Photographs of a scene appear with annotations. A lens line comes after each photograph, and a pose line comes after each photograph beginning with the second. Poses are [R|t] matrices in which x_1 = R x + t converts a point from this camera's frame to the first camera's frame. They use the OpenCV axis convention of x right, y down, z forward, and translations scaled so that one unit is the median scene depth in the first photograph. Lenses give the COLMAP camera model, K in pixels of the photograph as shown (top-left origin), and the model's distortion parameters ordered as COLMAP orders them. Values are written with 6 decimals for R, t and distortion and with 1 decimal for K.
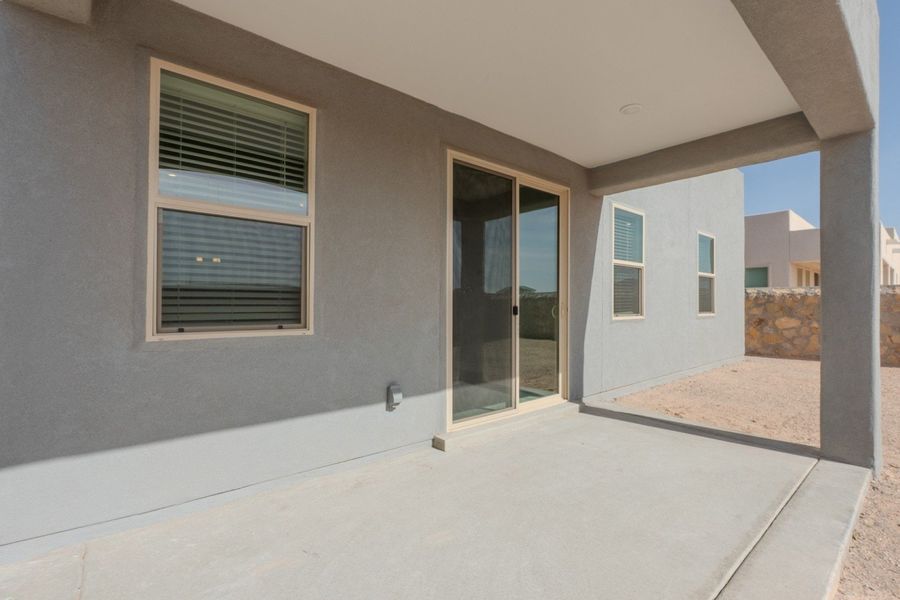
lens RADIAL K [[408.7, 0, 450.0], [0, 408.7, 300.0], [0, 0, 1]] dist [-0.001122, -0.000063]
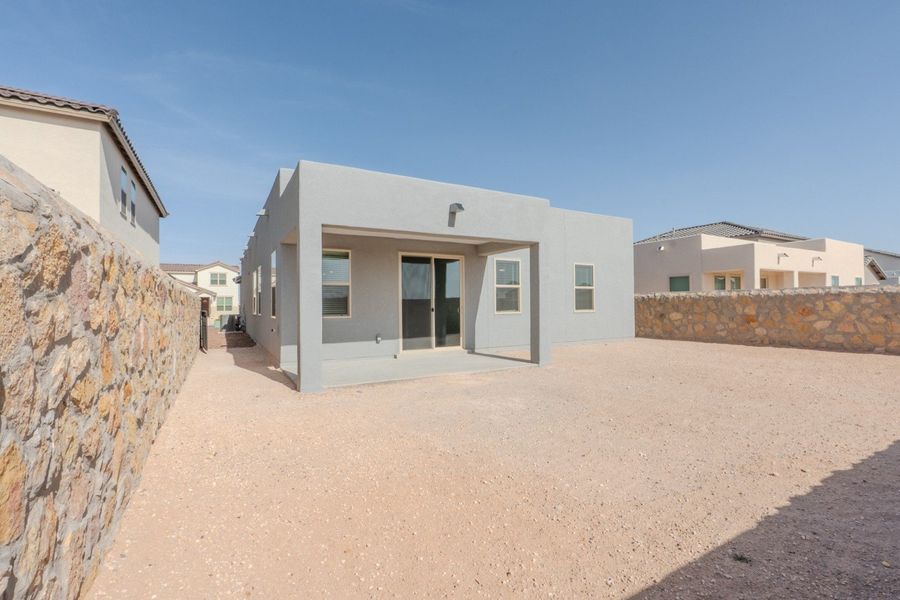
lens RADIAL K [[408.7, 0, 450.0], [0, 408.7, 300.0], [0, 0, 1]] dist [-0.001122, -0.000063]
pose [[0.983117, -0.012408, -0.182554, 0.609437], [0.013072, 0.999912, 0.002433, -0.033194], [0.182508, -0.004778, 0.983193, -1.213682]]
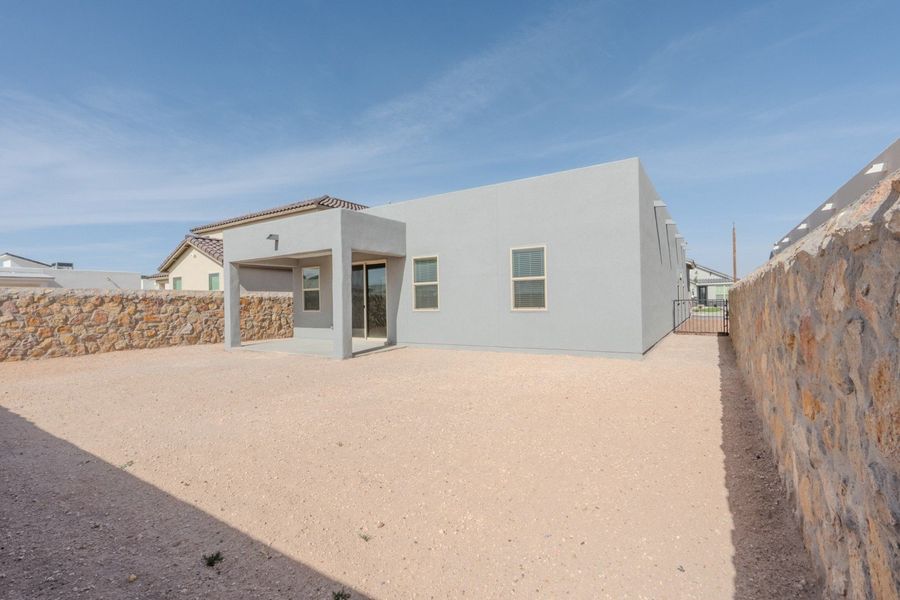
lens RADIAL K [[415.1, 0, 441.4], [0, 415.1, 298.4], [0, 0, 1]] dist [-0.003349, -0.000469]
pose [[0.277668, -0.014003, -0.960575, 2.818875], [0.033663, 0.999422, -0.004839, -0.002597], [0.960087, -0.030993, 0.277978, 0.580367]]
